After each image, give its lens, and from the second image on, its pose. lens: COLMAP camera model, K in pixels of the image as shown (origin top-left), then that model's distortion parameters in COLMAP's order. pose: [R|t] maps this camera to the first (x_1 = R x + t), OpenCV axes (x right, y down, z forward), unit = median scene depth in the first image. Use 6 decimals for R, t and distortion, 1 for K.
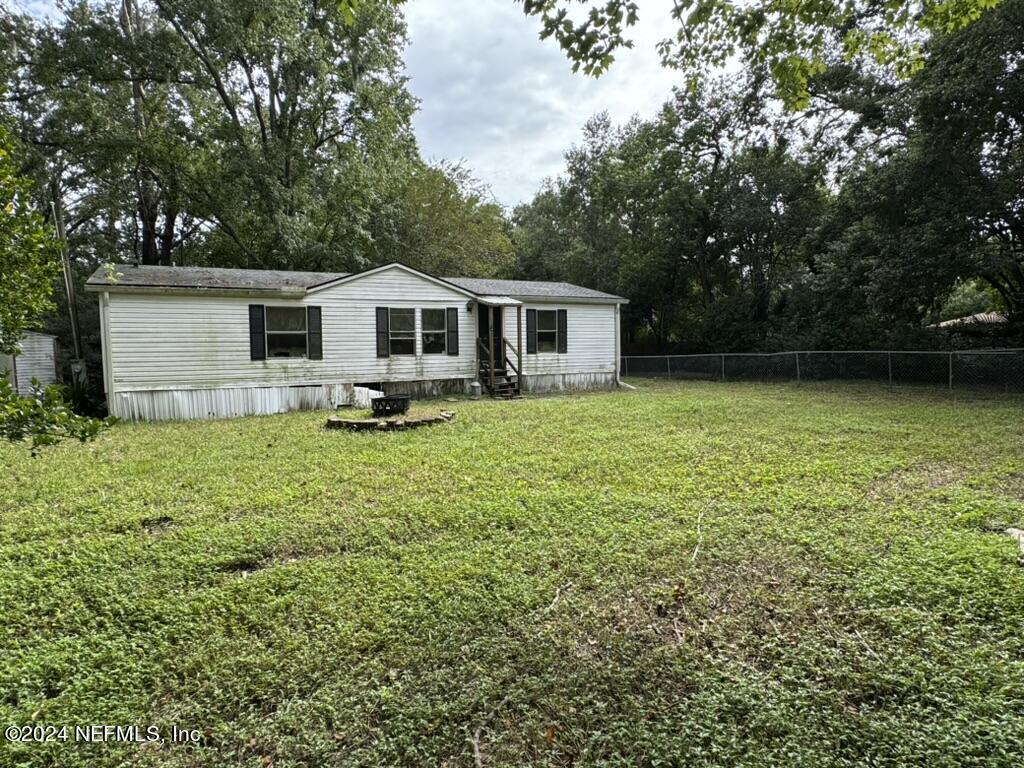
lens RADIAL K [[599.0, 0, 511.2], [0, 599.0, 387.1], [0, 0, 1]] dist [-0.002787, 0.000794]
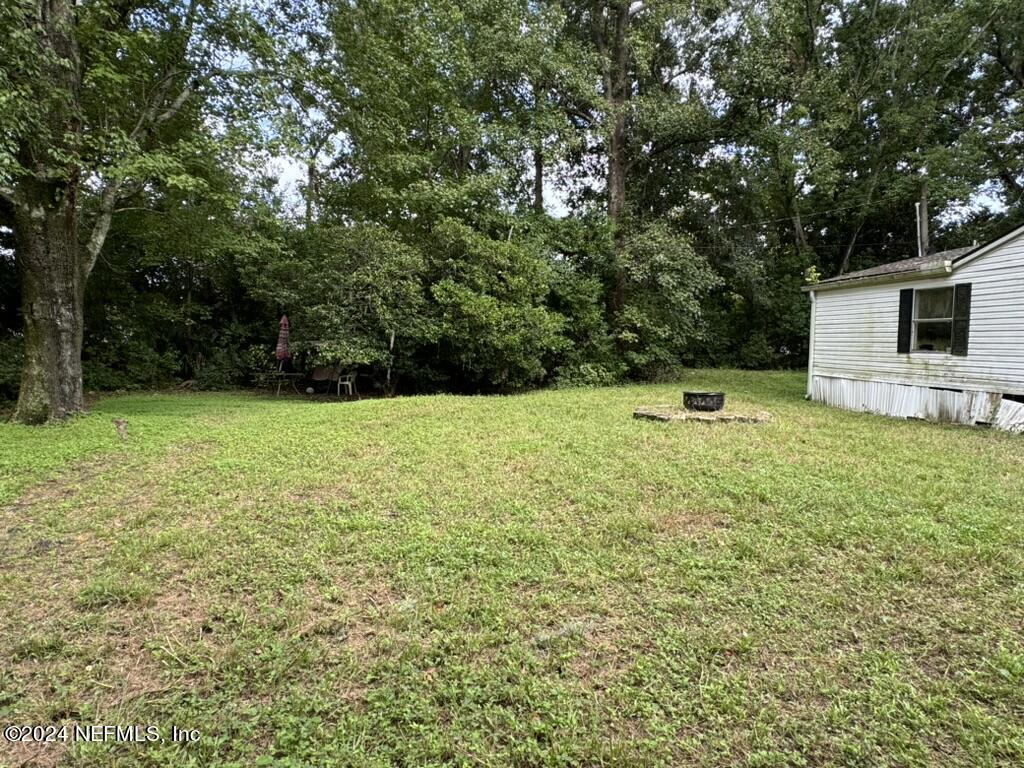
lens RADIAL K [[599.0, 0, 506.5], [0, 599.0, 386.4], [0, 0, 1]] dist [-0.002787, 0.000794]
pose [[-0.358587, 0.082096, -0.929880, 0.551329], [-0.065268, 0.991483, 0.112704, -0.052852], [0.931212, 0.101106, -0.350174, 0.711342]]
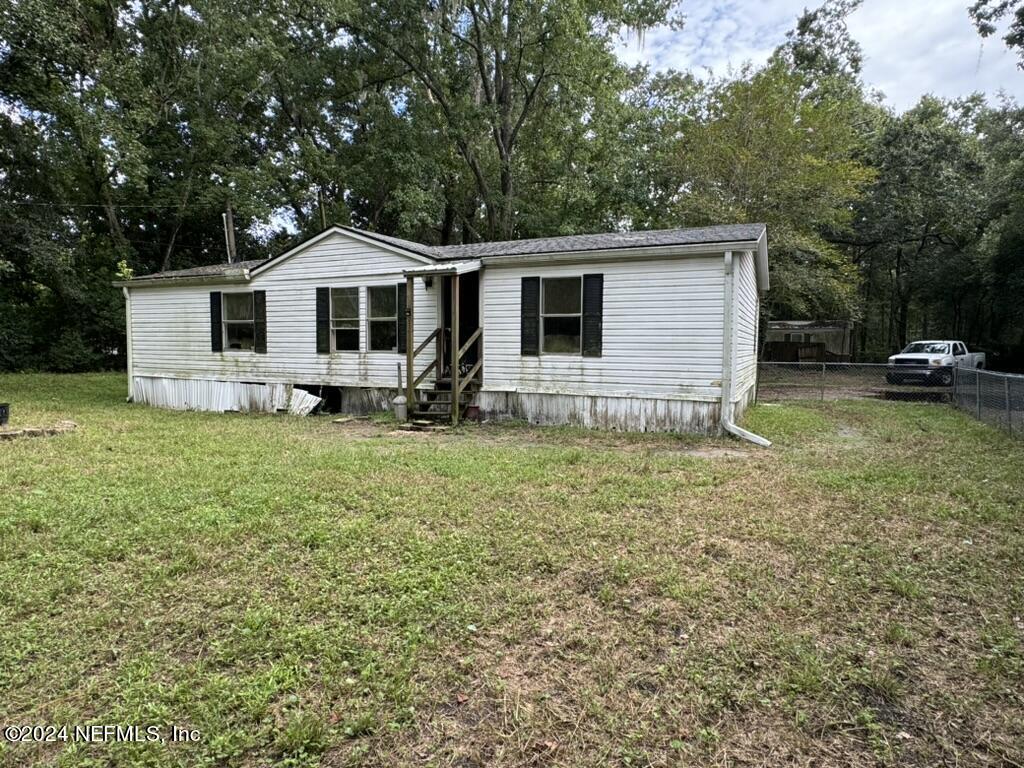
lens RADIAL K [[599.0, 0, 509.0], [0, 599.0, 382.1], [0, 0, 1]] dist [-0.002787, 0.000794]
pose [[0.600983, 0.068127, -0.796353, 0.549851], [-0.069789, 0.997028, 0.032627, -0.055036], [0.796209, 0.035968, 0.603951, 0.737804]]
